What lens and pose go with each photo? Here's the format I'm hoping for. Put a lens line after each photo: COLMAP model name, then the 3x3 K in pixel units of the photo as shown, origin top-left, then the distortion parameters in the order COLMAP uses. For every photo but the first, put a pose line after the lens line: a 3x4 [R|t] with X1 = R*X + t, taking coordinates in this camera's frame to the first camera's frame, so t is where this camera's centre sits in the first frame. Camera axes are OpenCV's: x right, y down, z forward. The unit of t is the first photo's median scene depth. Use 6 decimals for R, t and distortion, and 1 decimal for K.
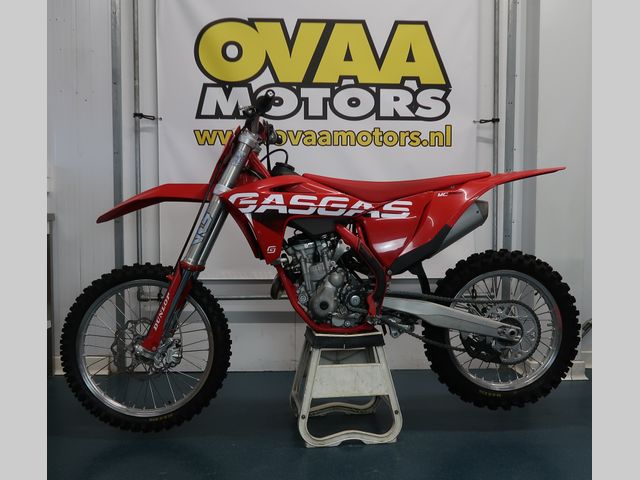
lens RADIAL K [[318.7, 0, 320.0], [0, 318.7, 240.0], [0, 0, 1]] dist [-0.003032, -0.000453]
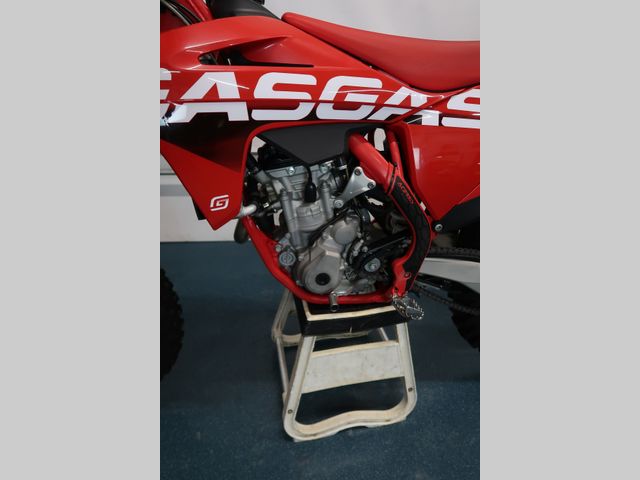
lens RADIAL K [[318.7, 0, 320.0], [0, 318.7, 240.0], [0, 0, 1]] dist [-0.003032, -0.000453]
pose [[0.998237, 0.004247, 0.059204, -0.028050], [-0.027491, 0.917086, 0.397741, -0.098813], [-0.052606, -0.398667, 0.915586, 0.475564]]
